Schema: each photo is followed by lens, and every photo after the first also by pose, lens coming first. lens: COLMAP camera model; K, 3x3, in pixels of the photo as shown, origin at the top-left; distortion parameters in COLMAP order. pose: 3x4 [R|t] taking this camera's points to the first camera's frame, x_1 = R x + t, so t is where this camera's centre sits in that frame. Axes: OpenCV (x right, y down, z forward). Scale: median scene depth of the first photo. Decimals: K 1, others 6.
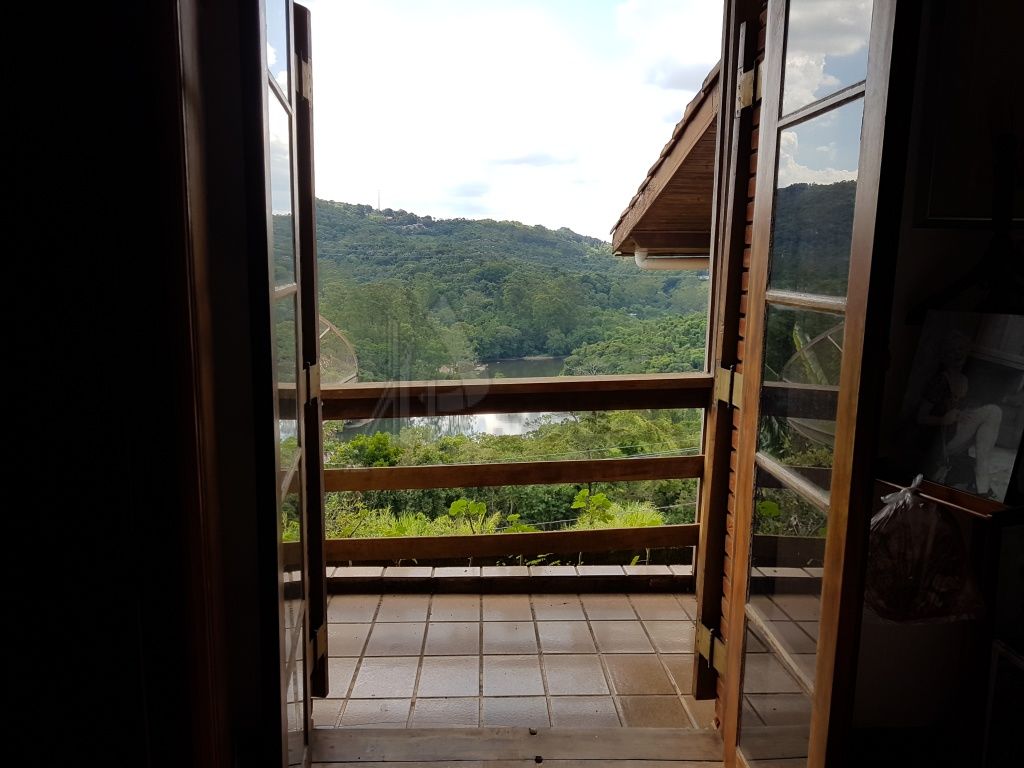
lens RADIAL K [[788.0, 0, 512.5], [0, 788.0, 388.7], [0, 0, 1]] dist [0.030342, 0.000085]
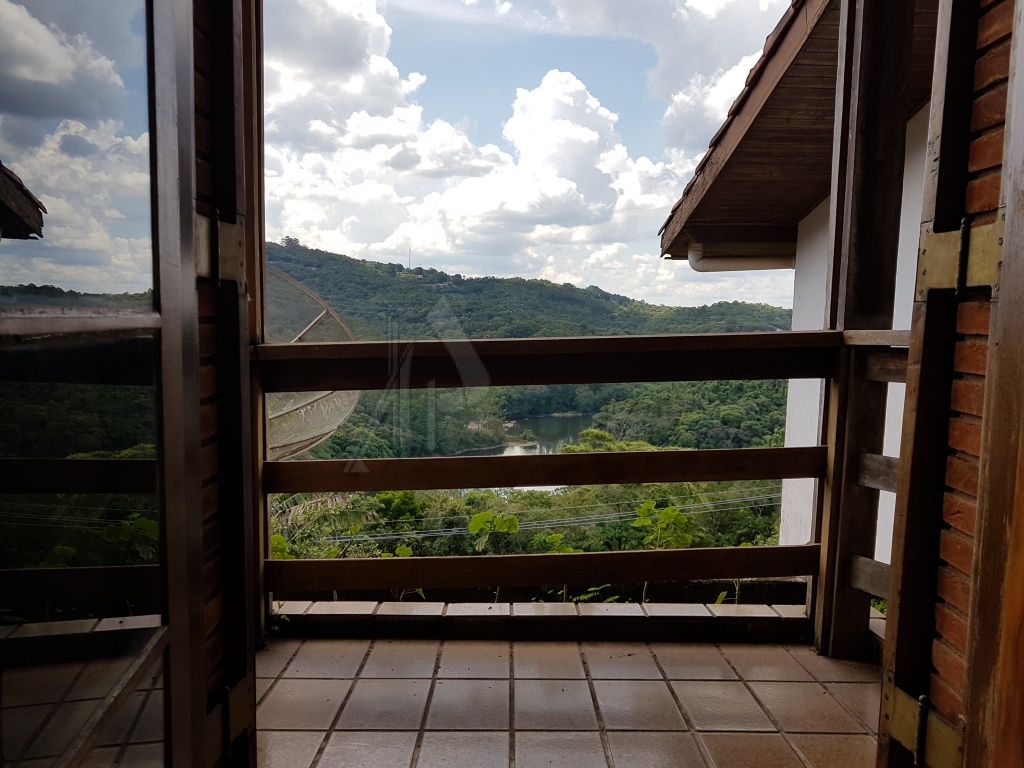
lens RADIAL K [[788.0, 0, 519.2], [0, 788.0, 402.3], [0, 0, 1]] dist [0.030342, 0.000085]
pose [[0.999620, 0.003913, -0.027296, -0.013217], [-0.005397, 0.998498, -0.054524, 0.079971], [0.027041, 0.054650, 0.998139, 0.260890]]
